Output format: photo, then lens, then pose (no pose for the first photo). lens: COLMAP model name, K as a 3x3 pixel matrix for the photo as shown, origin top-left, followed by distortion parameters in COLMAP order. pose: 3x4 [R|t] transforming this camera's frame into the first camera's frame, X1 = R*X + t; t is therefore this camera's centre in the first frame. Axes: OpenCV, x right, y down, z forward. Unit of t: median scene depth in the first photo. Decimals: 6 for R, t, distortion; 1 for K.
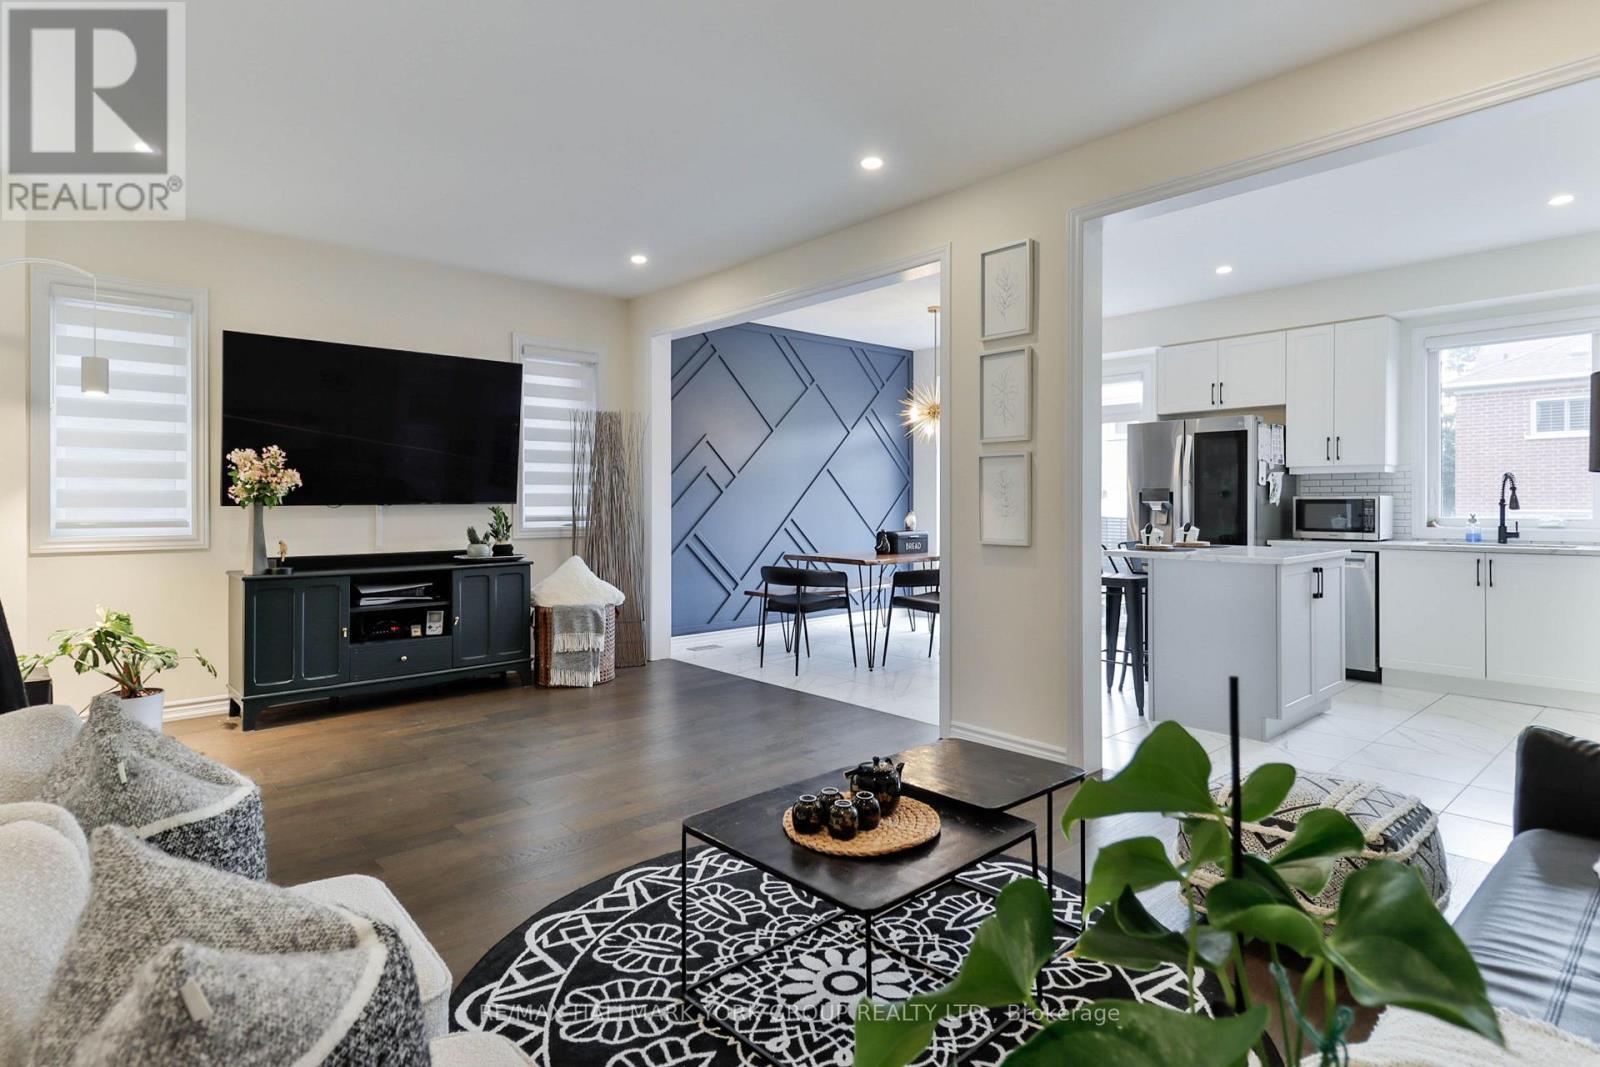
lens RADIAL K [[829.9, 0, 807.8], [0, 829.9, 502.4], [0, 0, 1]] dist [0.015325, -0.000480]
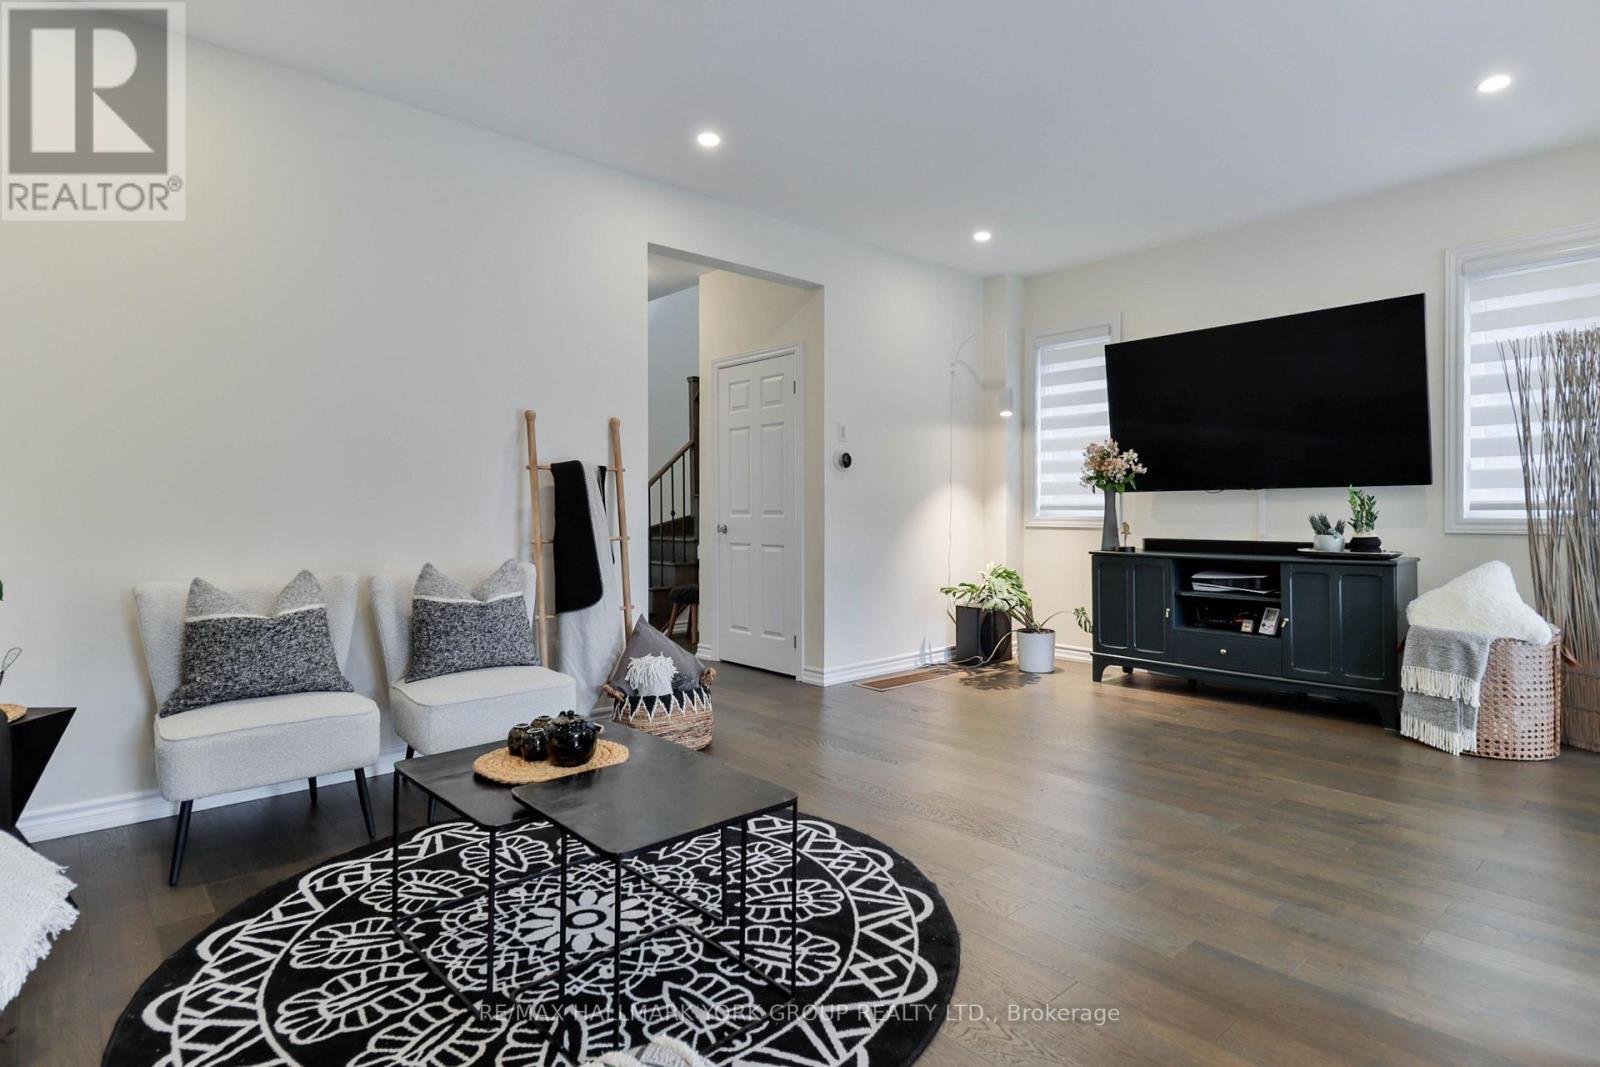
lens RADIAL K [[829.9, 0, 812.2], [0, 829.9, 501.5], [0, 0, 1]] dist [0.015325, -0.000480]
pose [[0.010613, -0.005861, -0.999926, 0.481374], [0.004089, 0.999975, -0.005818, 0.022356], [0.999935, -0.004027, 0.010637, 0.553654]]
